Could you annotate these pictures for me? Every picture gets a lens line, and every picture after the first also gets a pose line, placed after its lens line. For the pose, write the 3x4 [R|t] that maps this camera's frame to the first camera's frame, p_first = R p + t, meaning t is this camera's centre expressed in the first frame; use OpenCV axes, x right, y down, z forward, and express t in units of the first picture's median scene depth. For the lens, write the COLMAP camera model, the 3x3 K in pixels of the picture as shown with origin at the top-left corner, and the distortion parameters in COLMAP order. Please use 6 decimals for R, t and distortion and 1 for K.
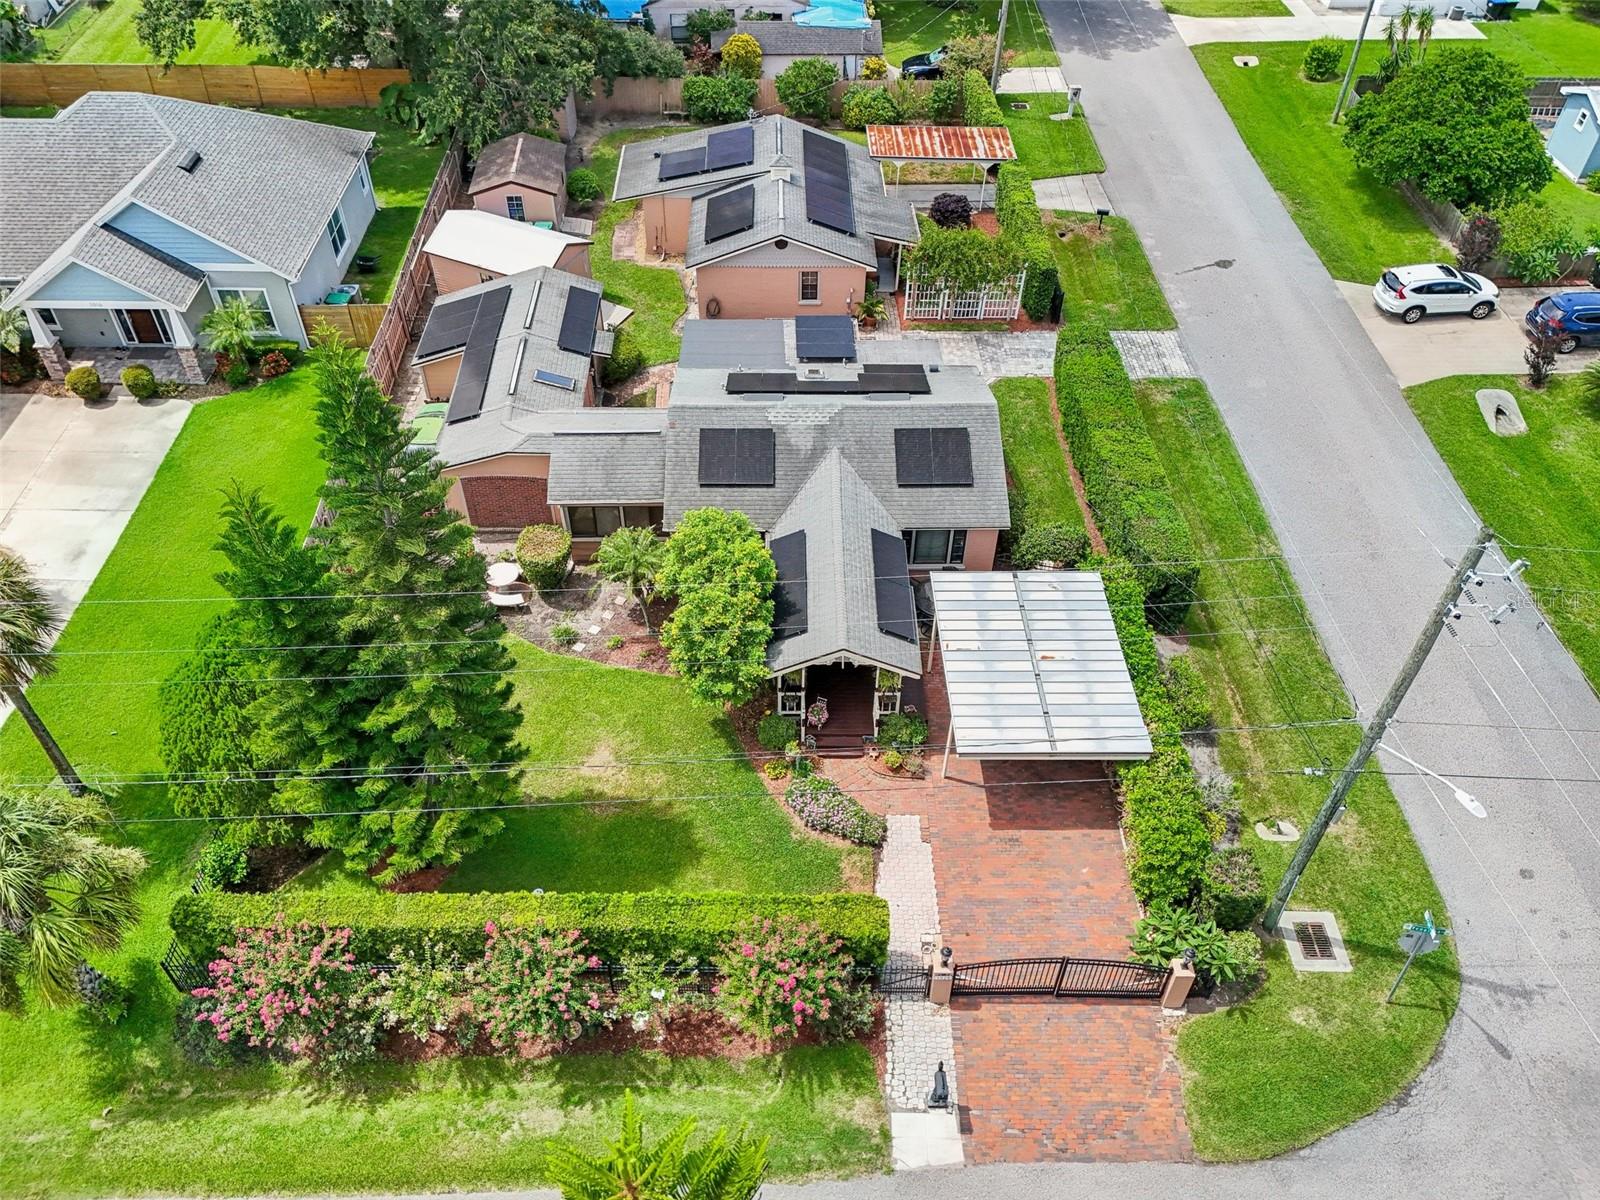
lens RADIAL K [[1184.7, 0, 801.8], [0, 1184.7, 597.6], [0, 0, 1]] dist [0.101267, -0.134293]
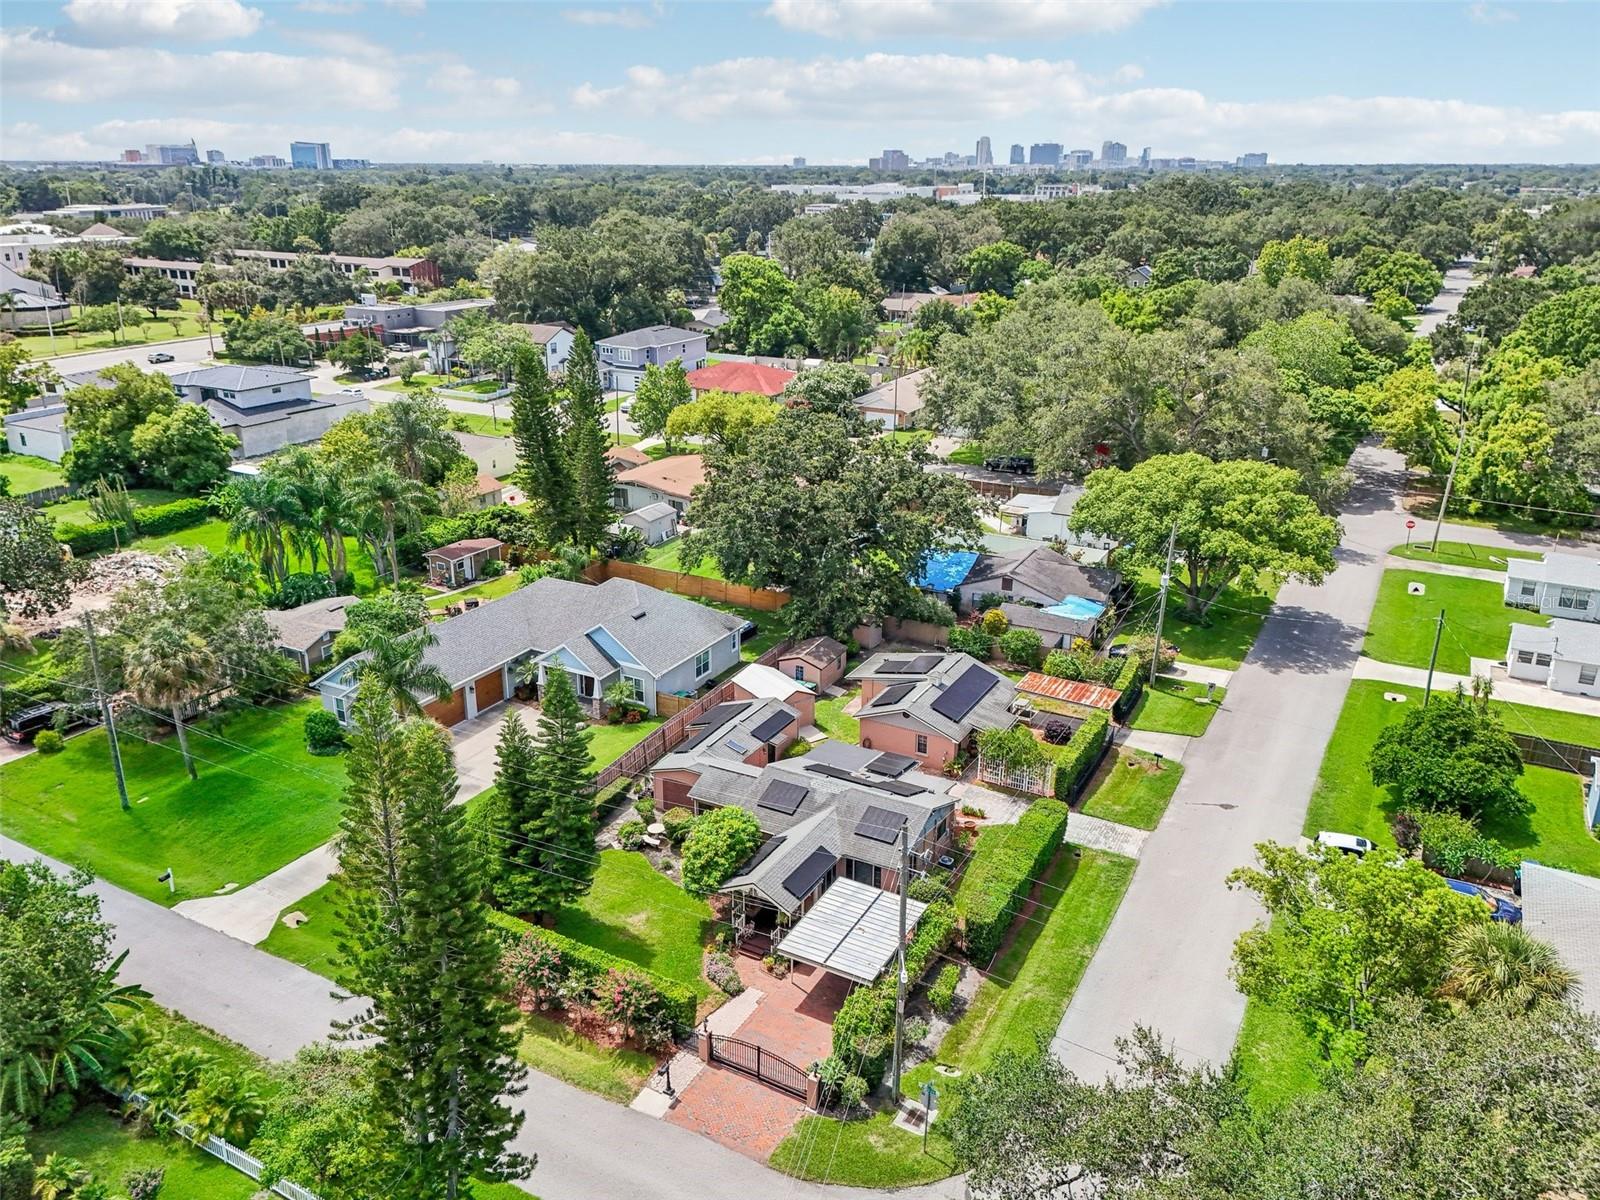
lens RADIAL K [[1184.7, 0, 801.8], [0, 1184.7, 597.6], [0, 0, 1]] dist [0.101267, -0.134293]
pose [[0.868658, 0.160671, -0.468635, 0.779964], [-0.344933, 0.875147, -0.339322, 0.223665], [0.355605, 0.456402, 0.815624, -0.617662]]
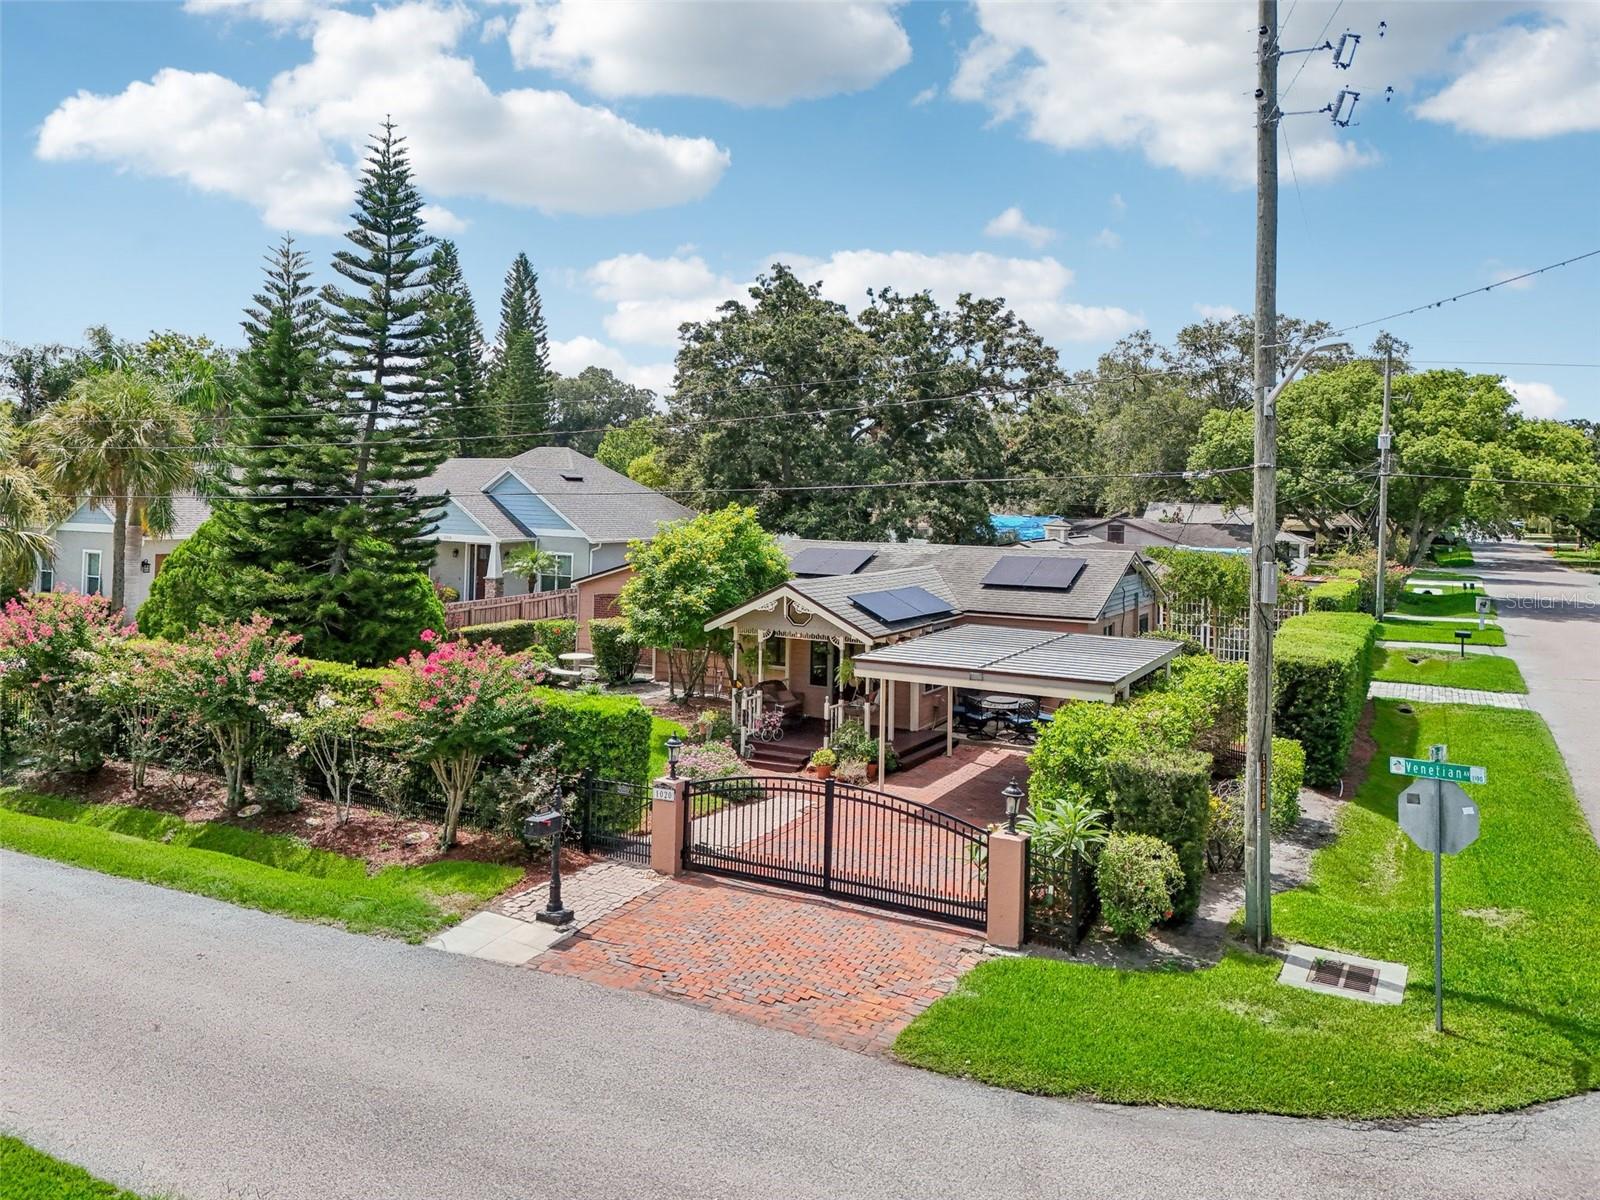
lens RADIAL K [[1234.8, 0, 802.8], [0, 1234.8, 583.0], [0, 0, 1]] dist [0.090783, -0.114892]
pose [[0.880149, 0.045874, -0.472475, 0.381278], [-0.341219, 0.753088, -0.562520, 0.443310], [0.330010, 0.656319, 0.678483, 0.359731]]
